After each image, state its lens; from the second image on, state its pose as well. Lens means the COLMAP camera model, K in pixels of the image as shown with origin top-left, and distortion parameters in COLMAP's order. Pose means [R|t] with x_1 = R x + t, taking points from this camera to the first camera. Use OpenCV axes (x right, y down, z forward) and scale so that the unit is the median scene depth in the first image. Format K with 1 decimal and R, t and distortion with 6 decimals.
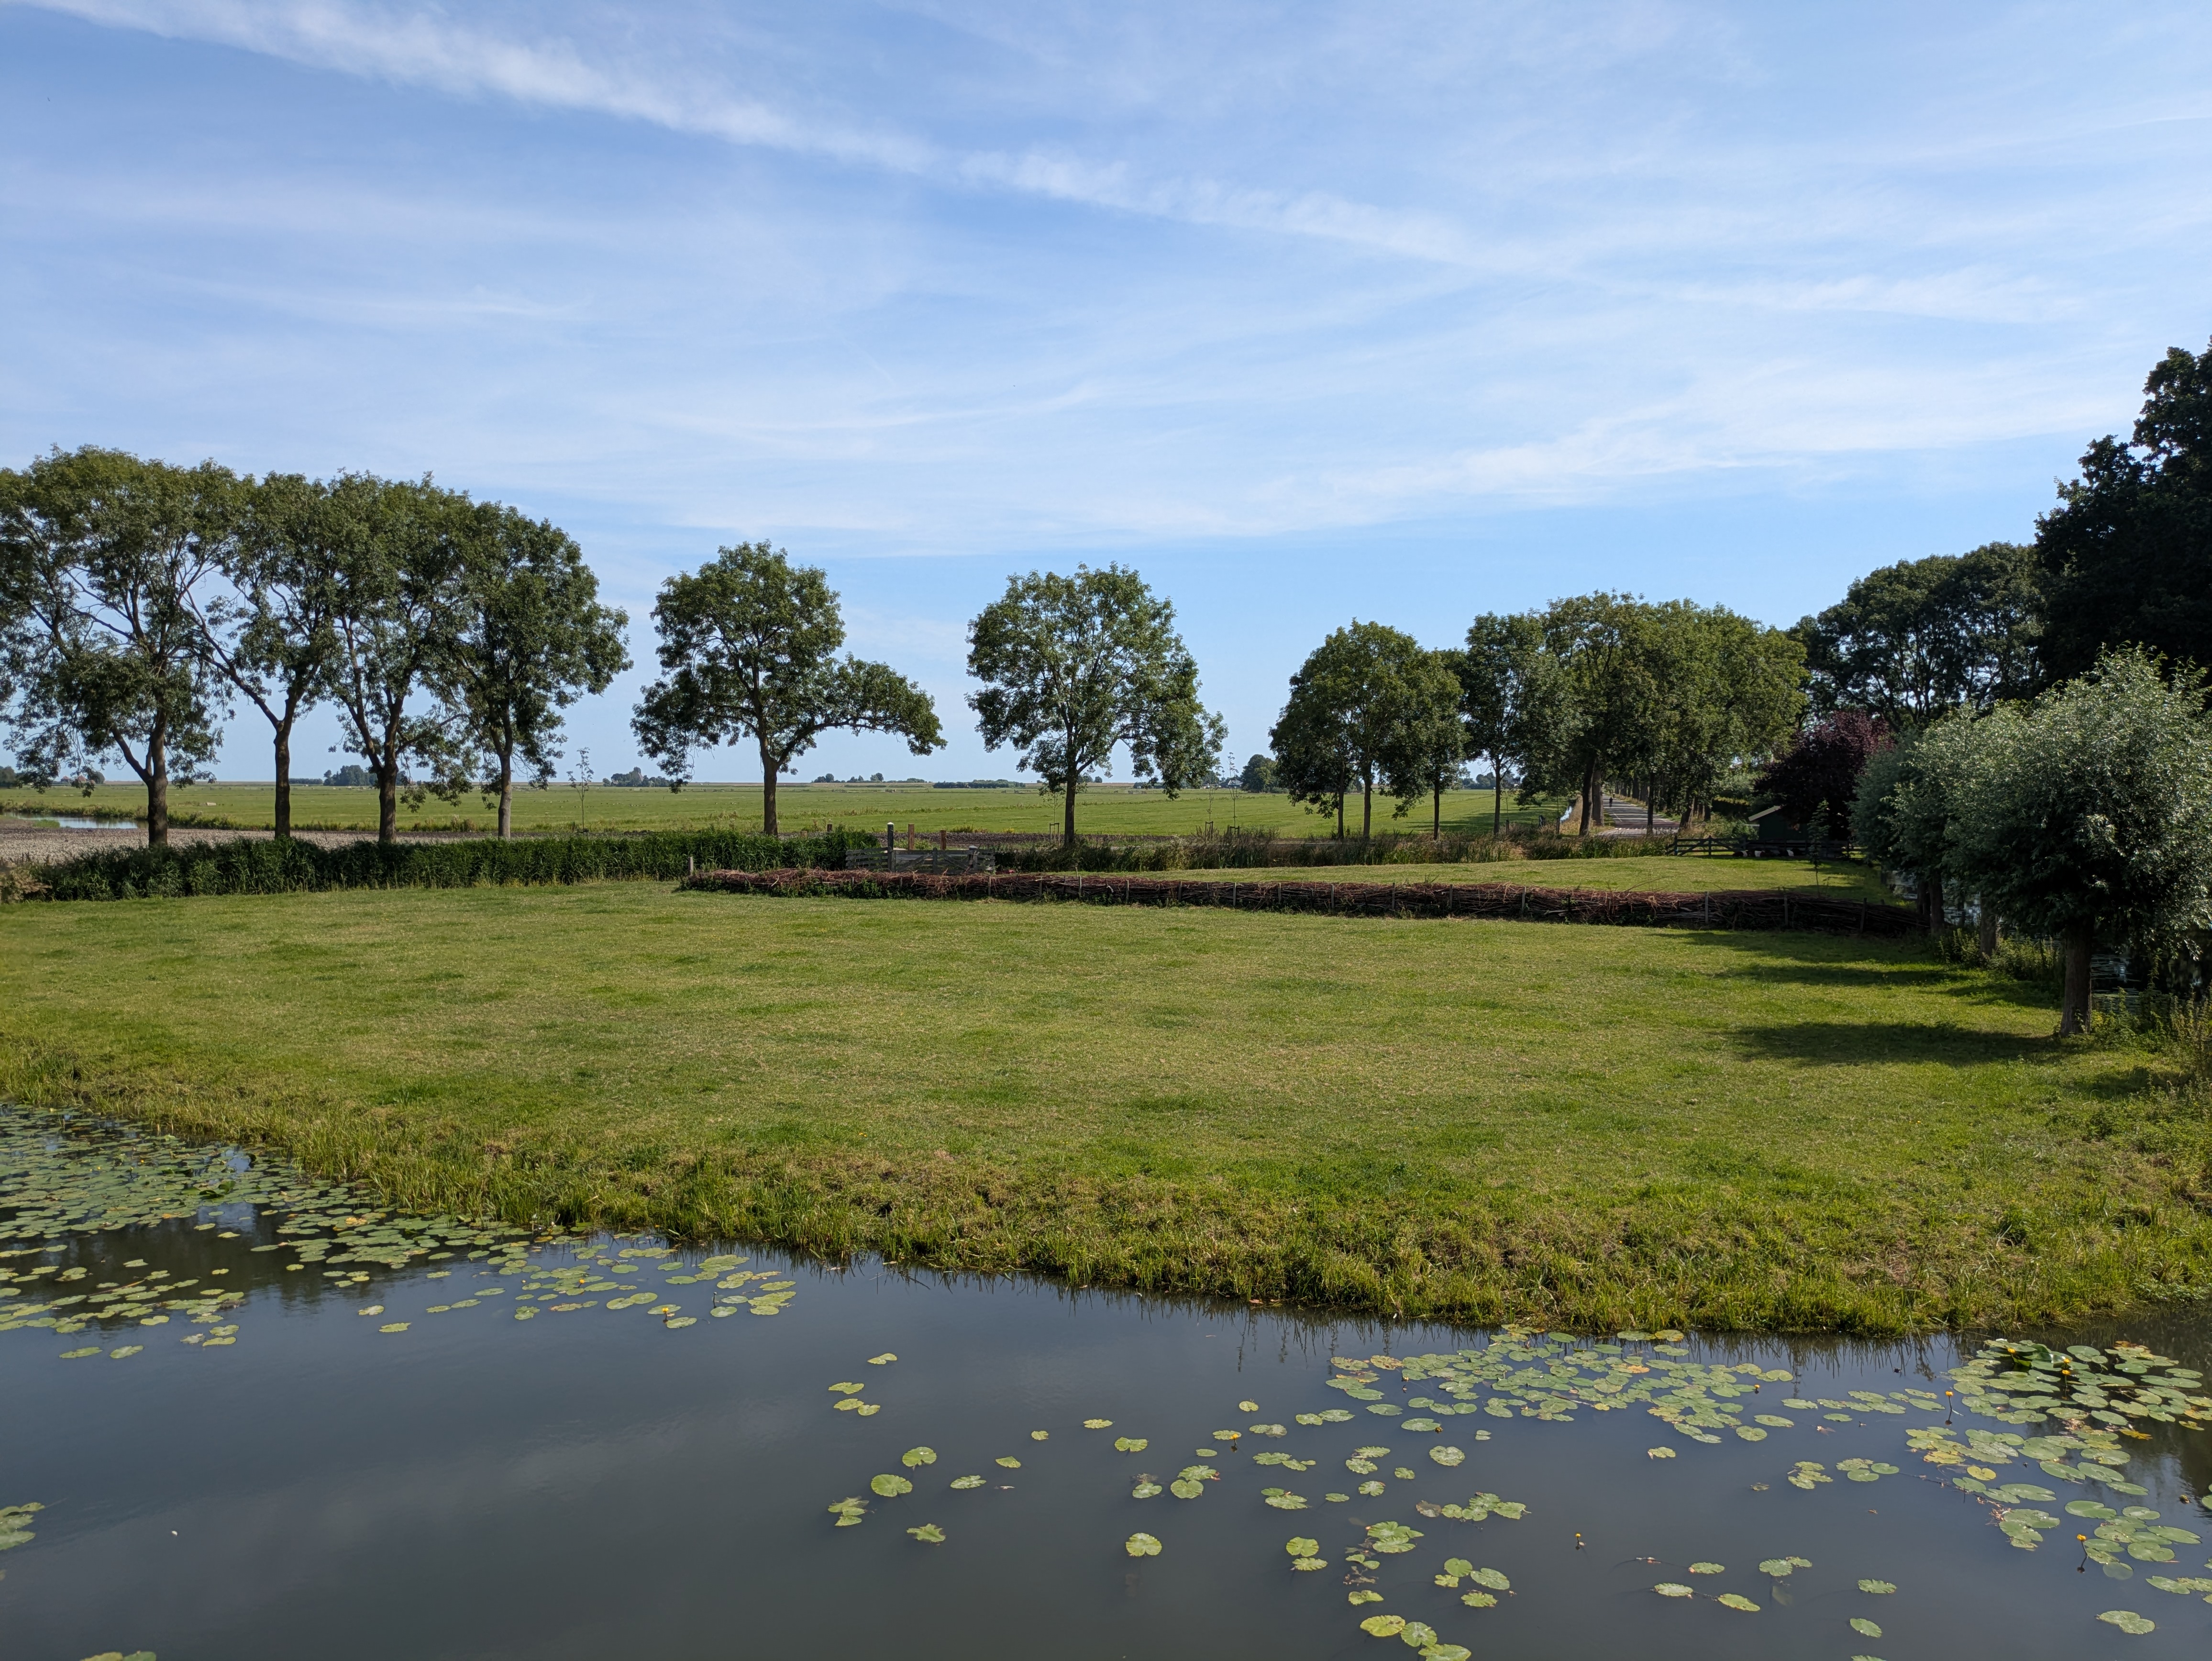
lens RADIAL K [[1632.2, 0, 1111.3], [0, 1632.2, 786.9], [0, 0, 1]] dist [0.065732, -0.089710]
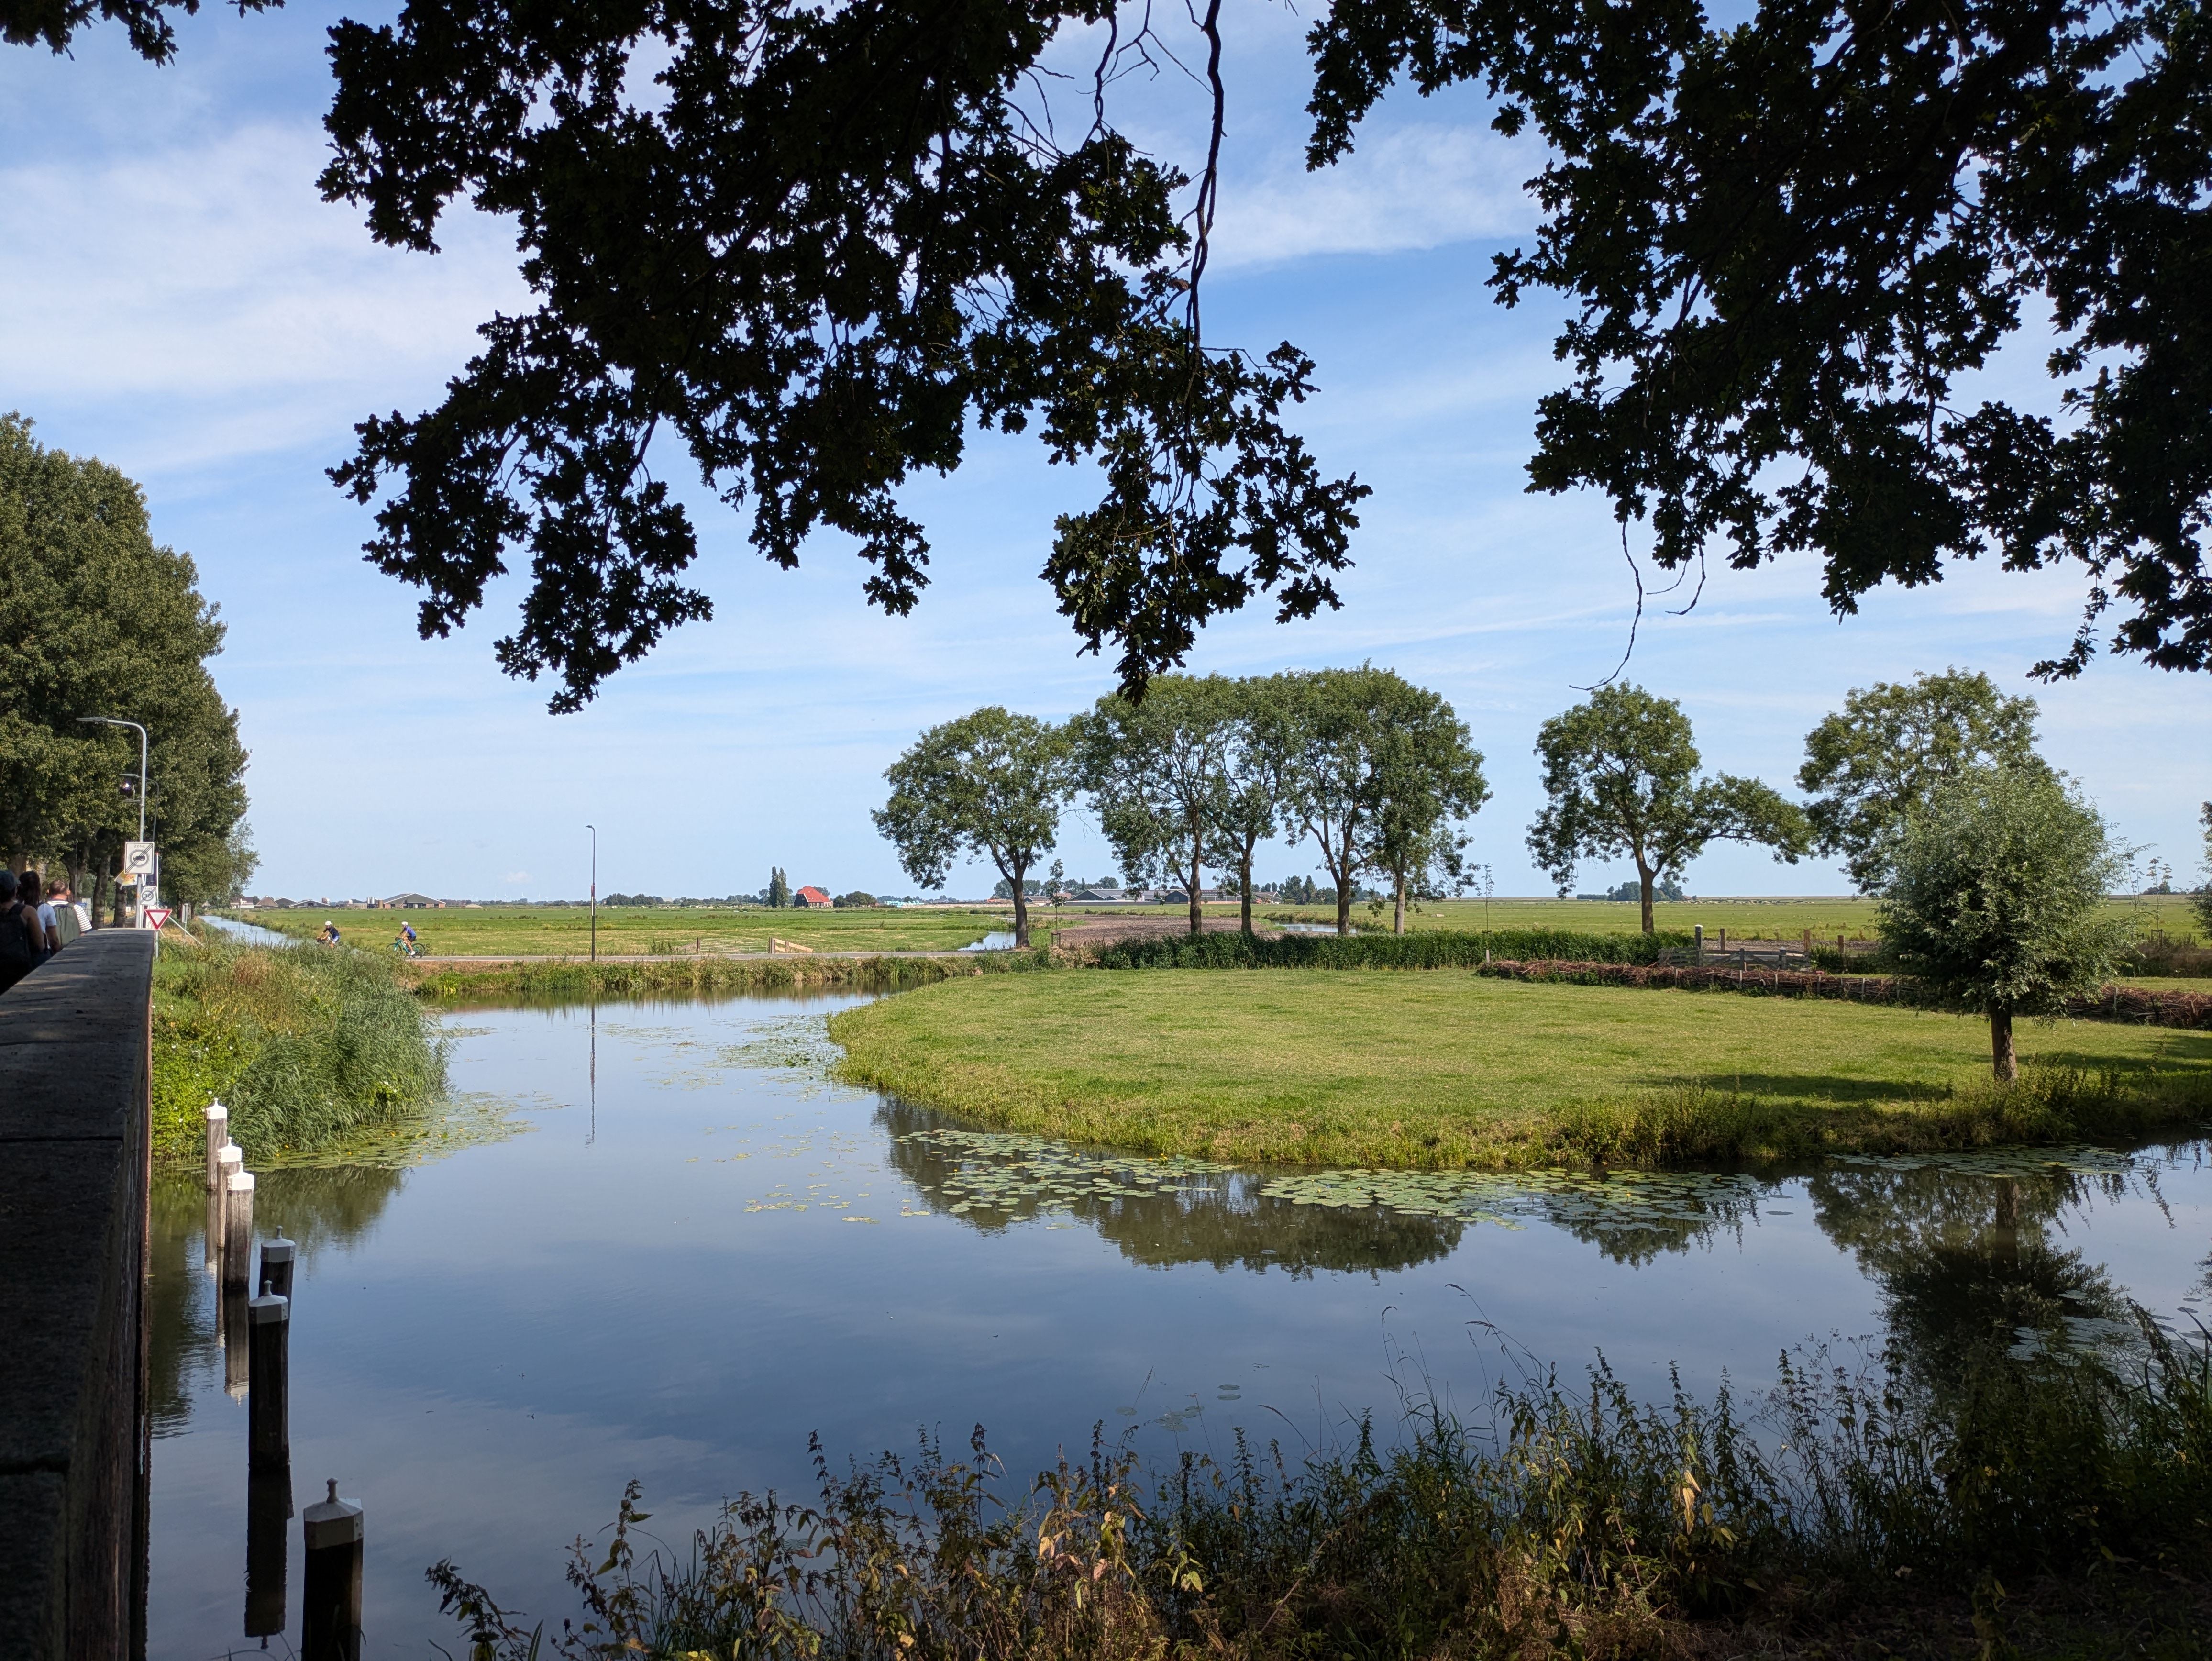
lens RADIAL K [[1643.6, 0, 1106.0], [0, 1643.6, 830.5], [0, 0, 1]] dist [0.005513, -0.025105]
pose [[0.694779, -0.037880, -0.718225, 0.363118], [0.006806, 0.998914, -0.046100, 0.007034], [0.719191, 0.027141, 0.694282, -0.061678]]
